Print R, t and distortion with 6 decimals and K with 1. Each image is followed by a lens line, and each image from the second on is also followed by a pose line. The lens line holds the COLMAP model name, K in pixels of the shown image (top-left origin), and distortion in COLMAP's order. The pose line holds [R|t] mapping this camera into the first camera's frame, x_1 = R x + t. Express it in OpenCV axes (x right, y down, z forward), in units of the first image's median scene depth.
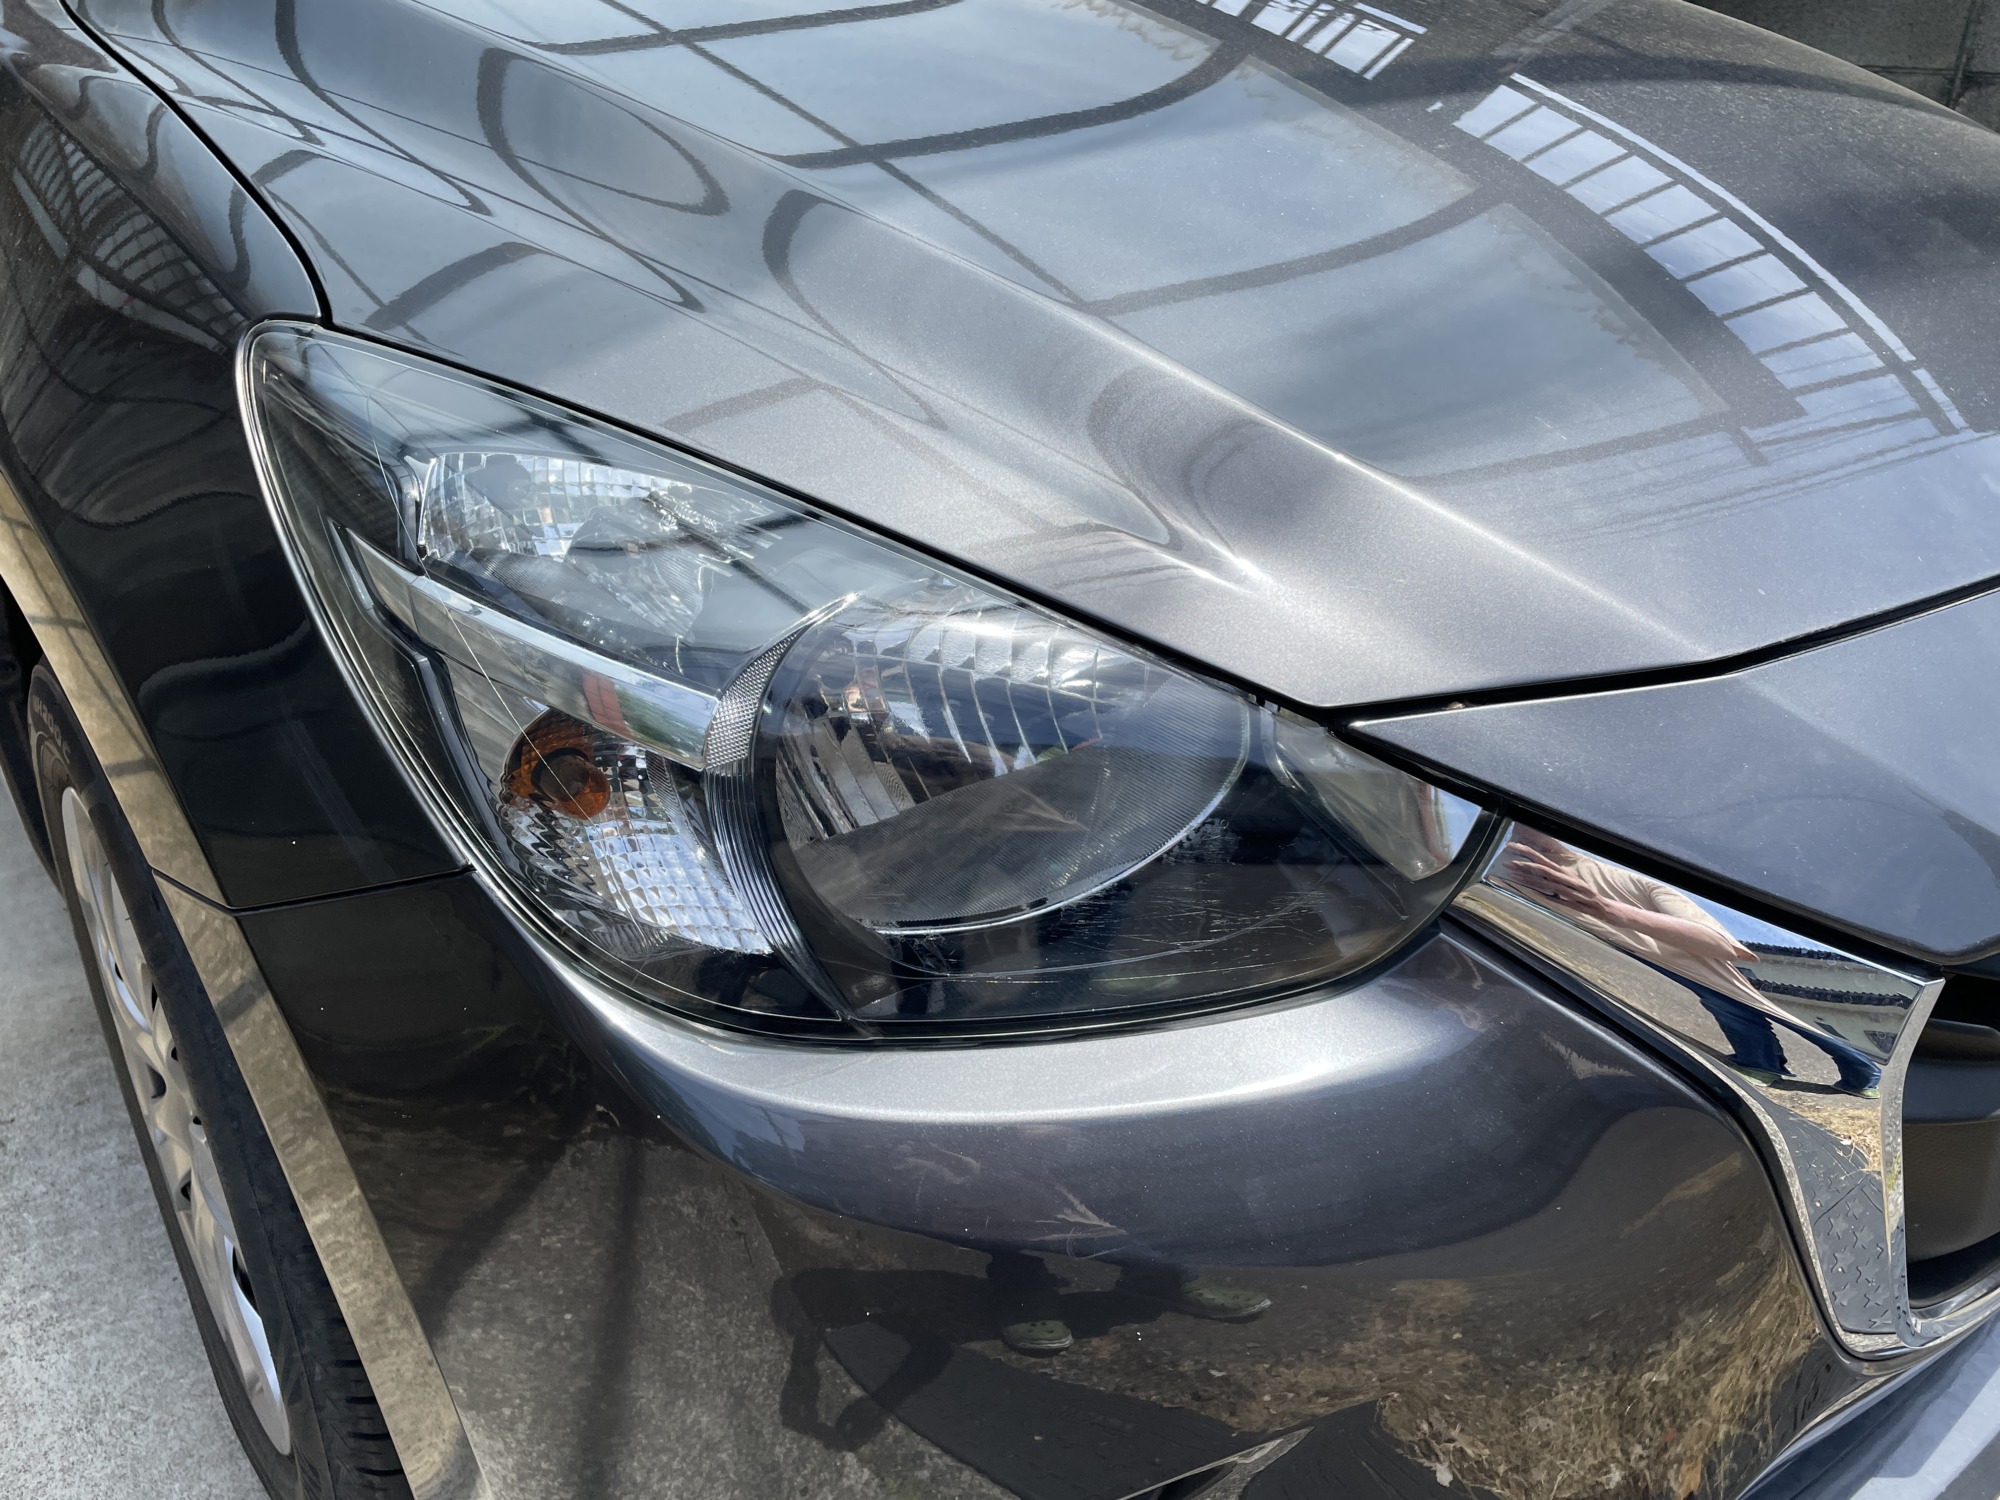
lens RADIAL K [[1535.0, 0, 1000.0], [0, 1535.0, 750.0], [0, 0, 1]] dist [0.061616, -0.096745]
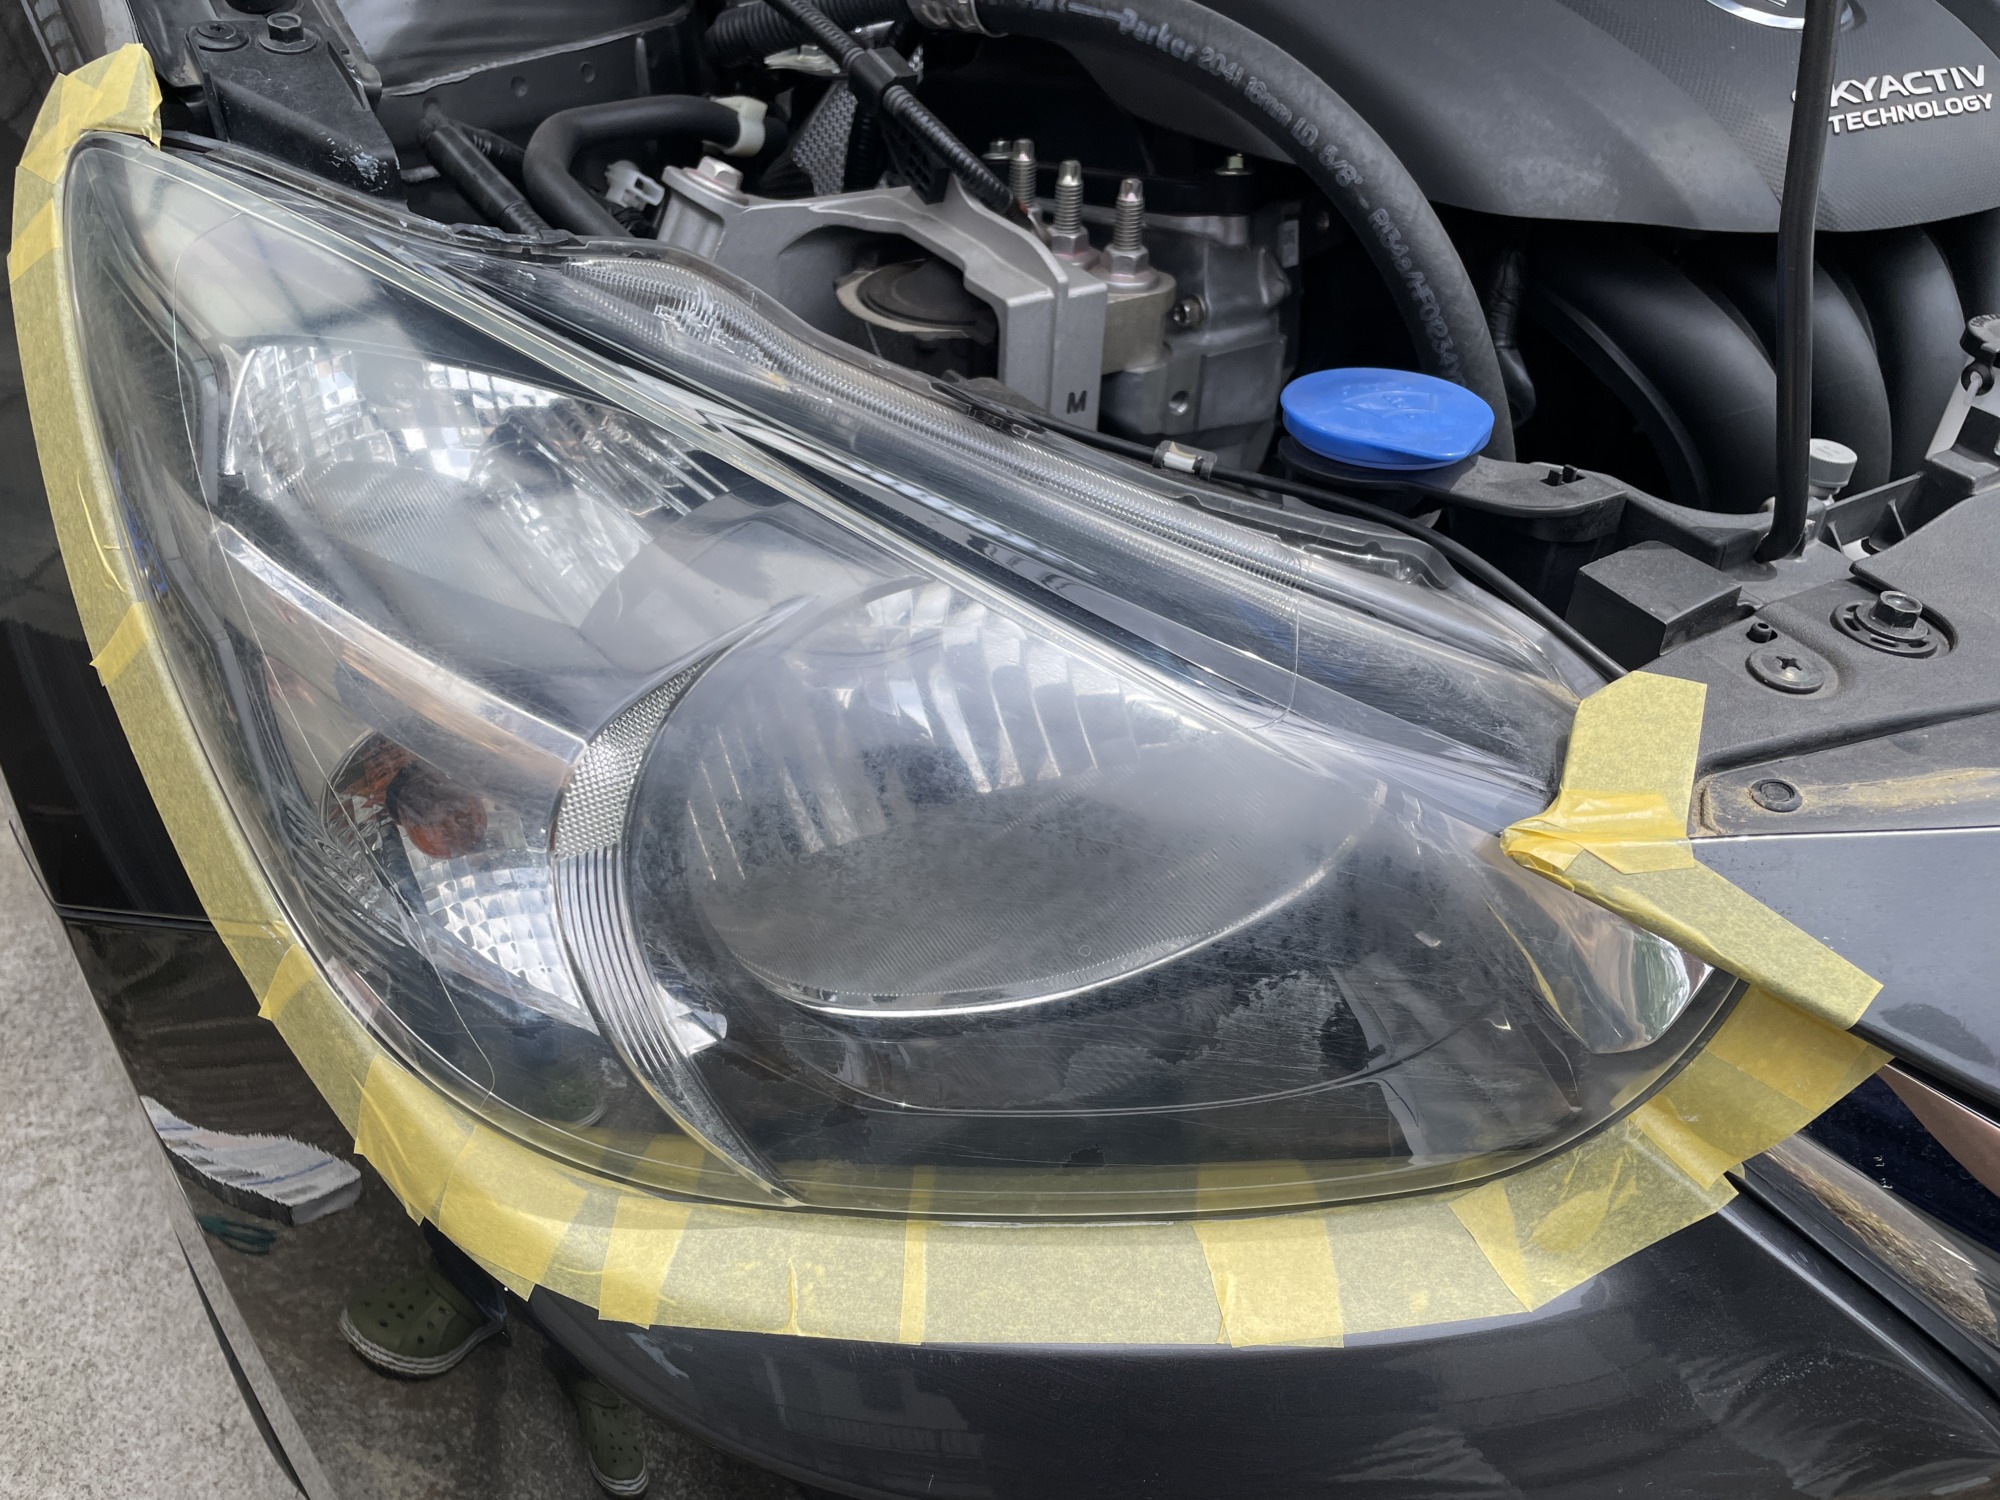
lens RADIAL K [[1537.6, 0, 1001.4], [0, 1537.6, 759.8], [0, 0, 1]] dist [0.056353, -0.096477]
pose [[0.990347, 0.083343, -0.110758, 0.036987], [-0.064695, 0.984599, 0.162418, -0.072586], [0.122589, -0.153684, 0.980486, 0.162249]]
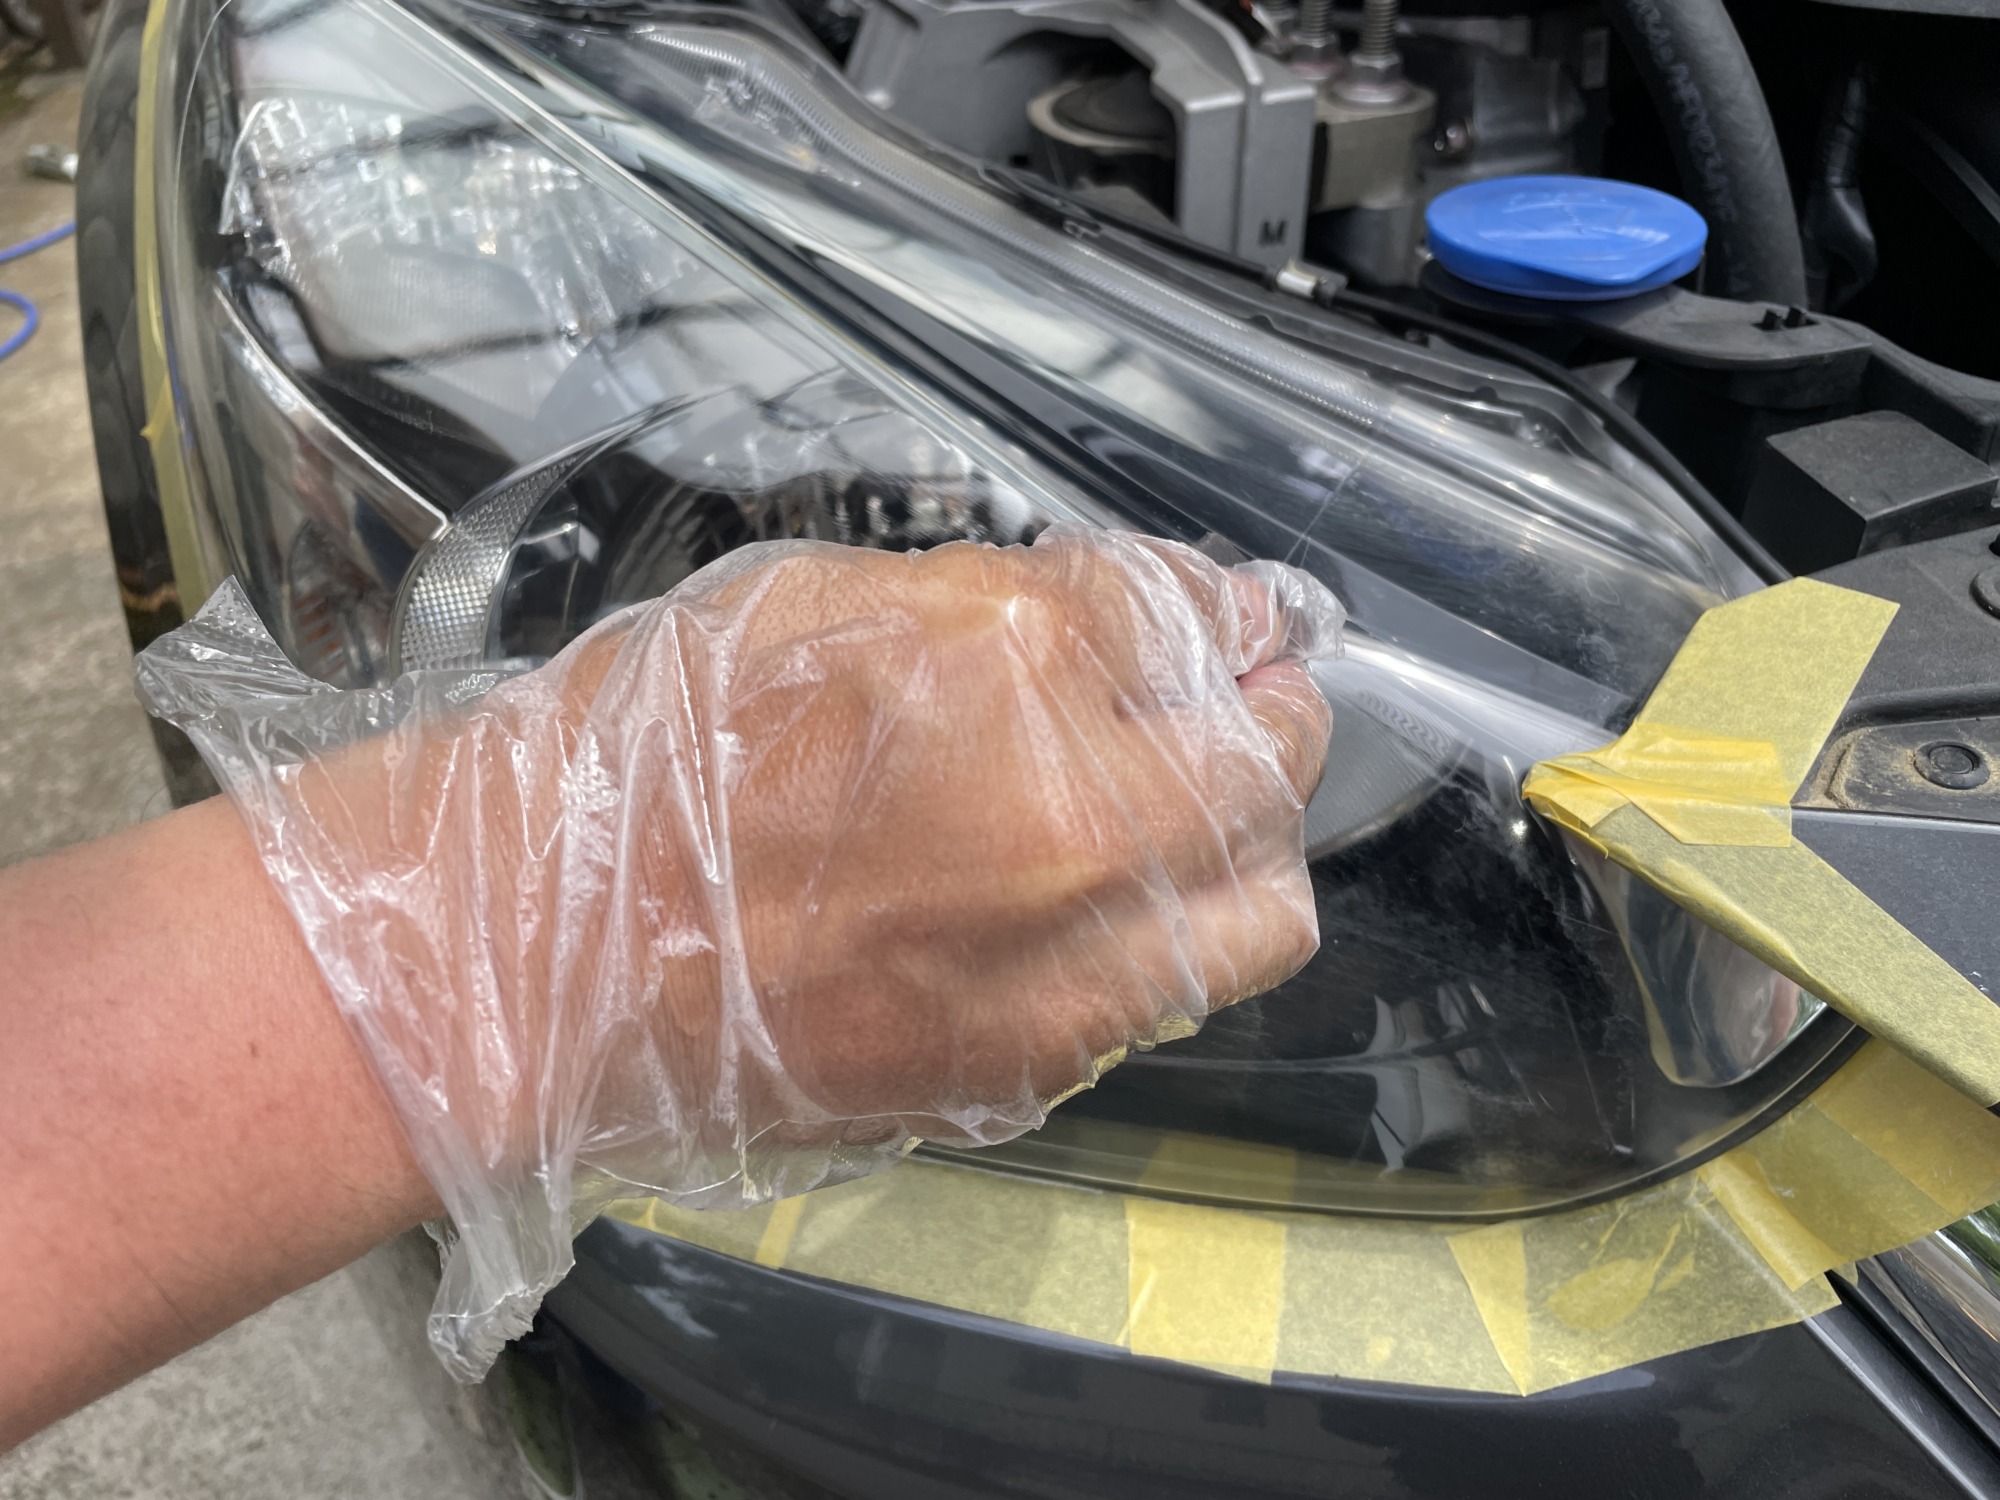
lens RADIAL K [[1548.5, 0, 990.6], [0, 1548.5, 753.0], [0, 0, 1]] dist [0.060832, -0.107614]
pose [[0.908735, 0.208487, -0.361572, 0.119301], [-0.125794, 0.962831, 0.239025, -0.061211], [0.397966, -0.171727, 0.901184, 0.240222]]
